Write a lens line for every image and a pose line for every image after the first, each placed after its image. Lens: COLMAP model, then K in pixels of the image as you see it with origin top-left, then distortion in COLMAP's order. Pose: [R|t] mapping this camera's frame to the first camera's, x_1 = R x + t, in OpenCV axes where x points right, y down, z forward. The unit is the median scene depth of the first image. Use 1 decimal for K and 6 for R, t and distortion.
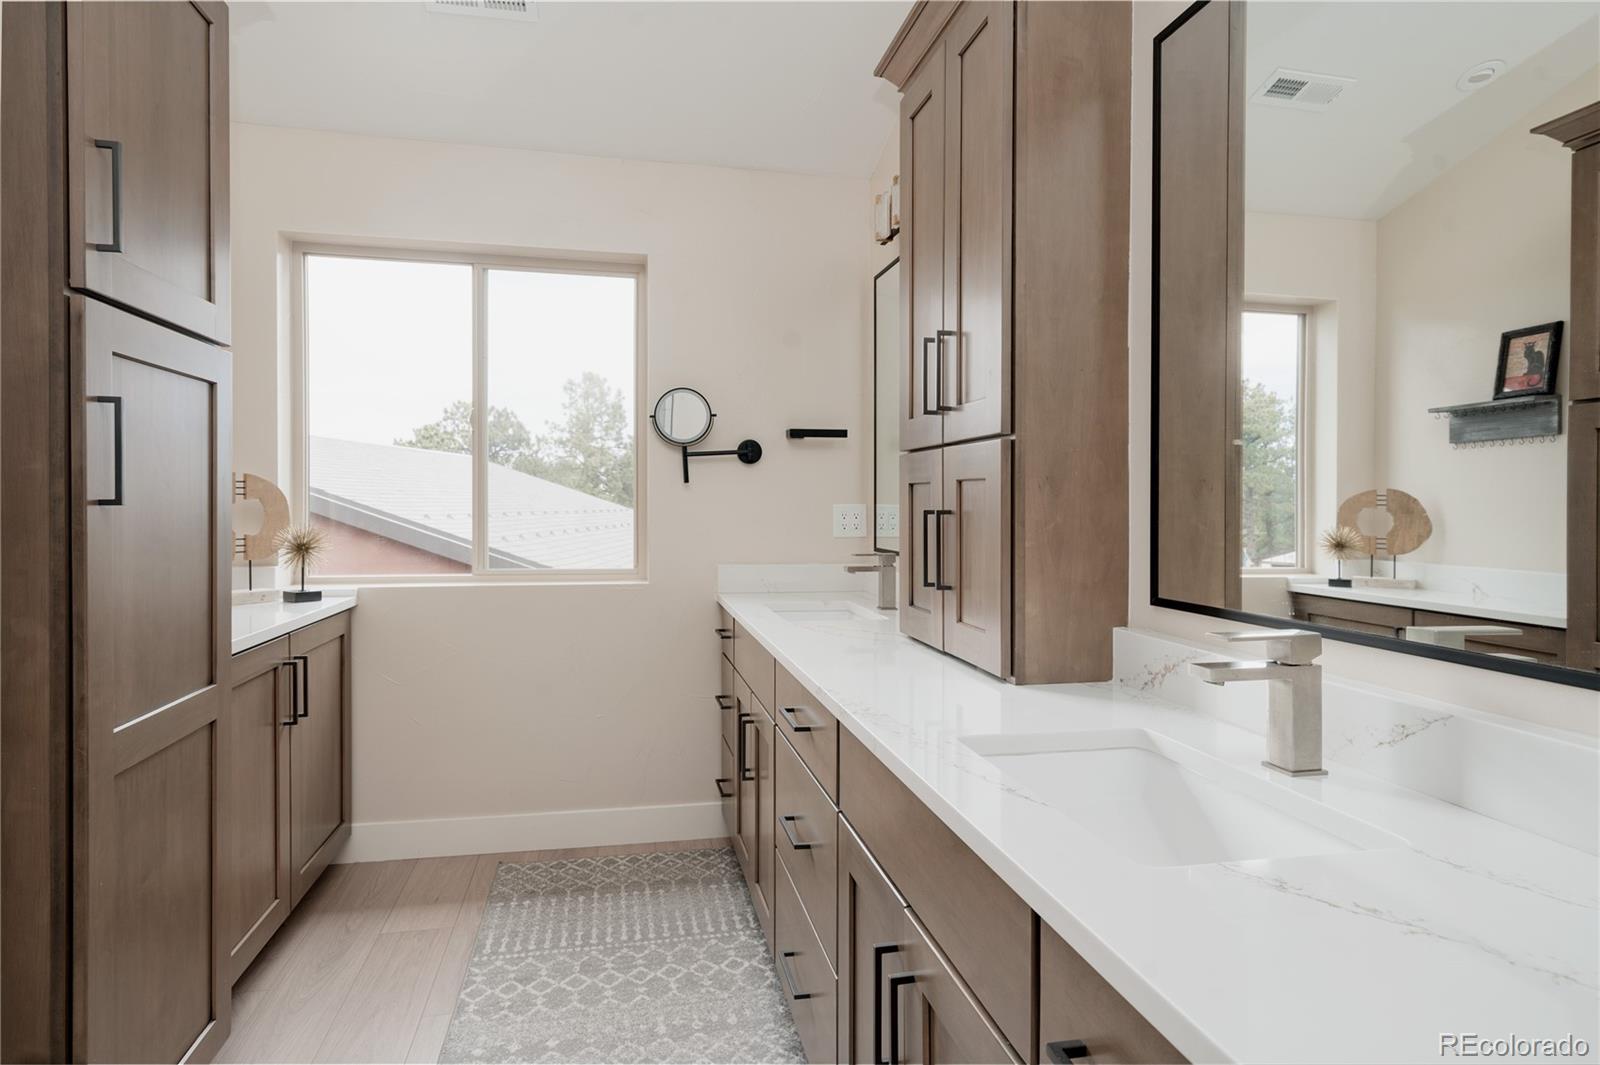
lens RADIAL K [[883.9, 0, 795.9], [0, 883.9, 489.2], [0, 0, 1]] dist [0.037614, 0.000549]
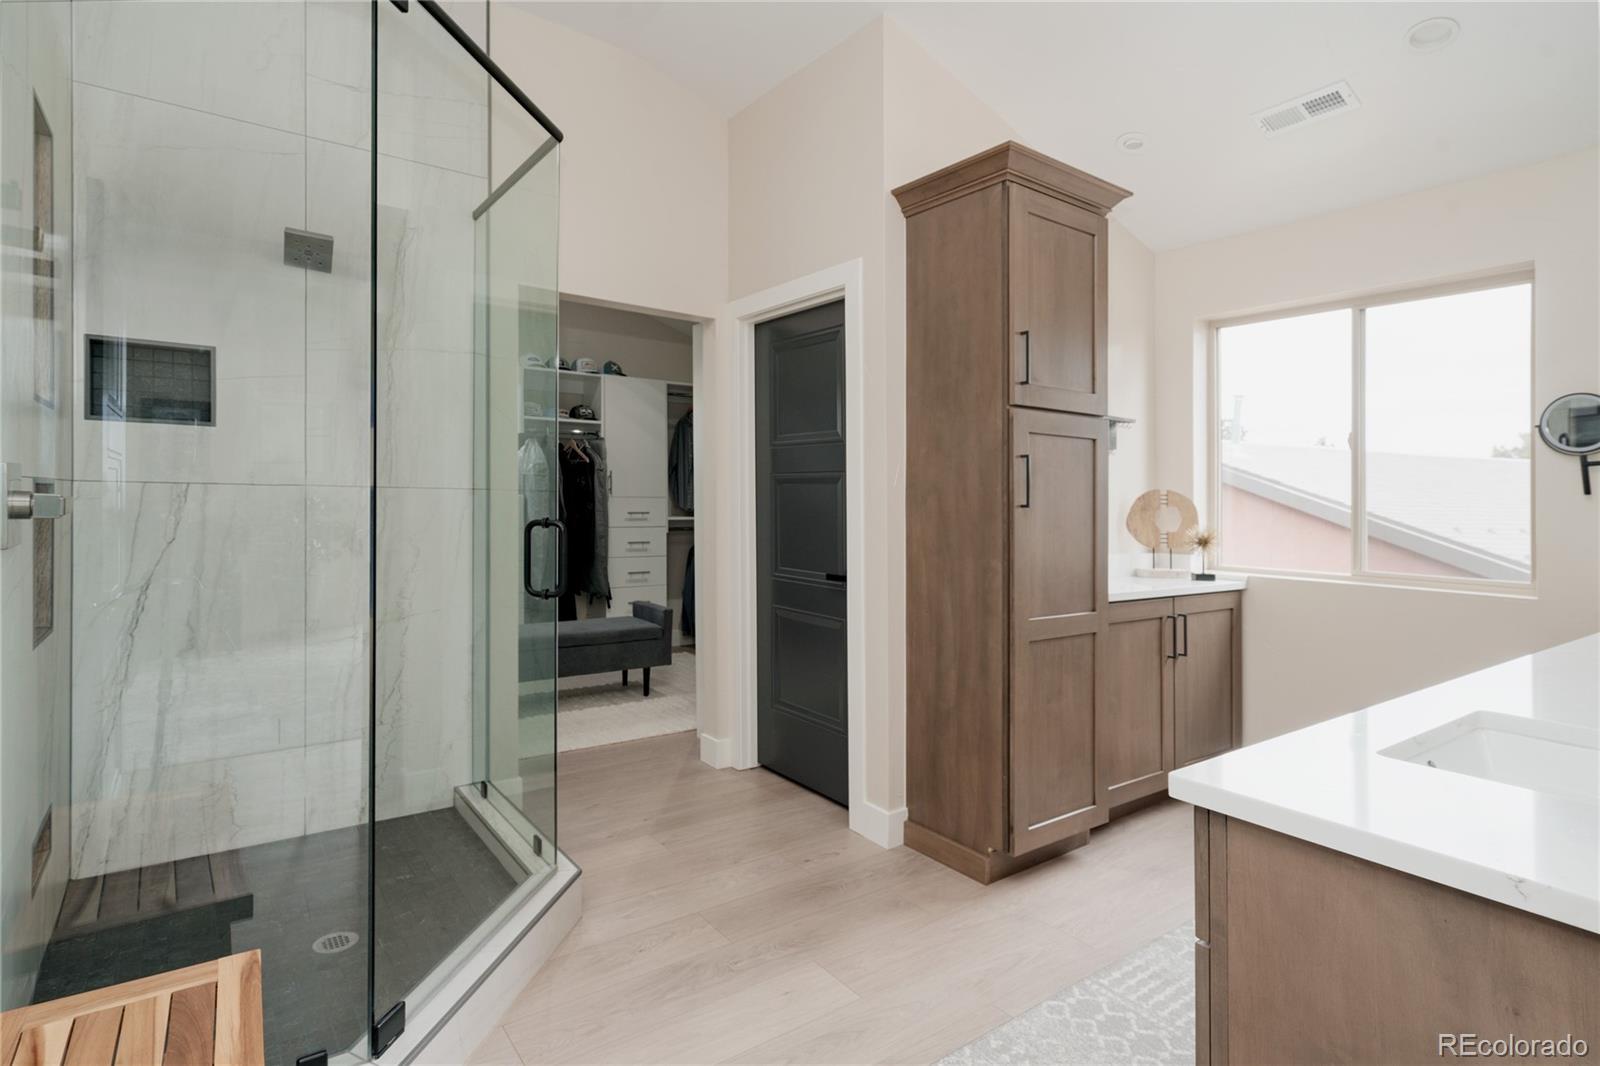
lens RADIAL K [[829.5, 0, 798.6], [0, 829.5, 496.7], [0, 0, 1]] dist [0.000612, 0.000085]
pose [[0.424023, -0.002649, -0.905648, 0.435163], [-0.002660, 0.999988, -0.004170, 0.000963], [0.905648, 0.004178, 0.424011, -0.155574]]
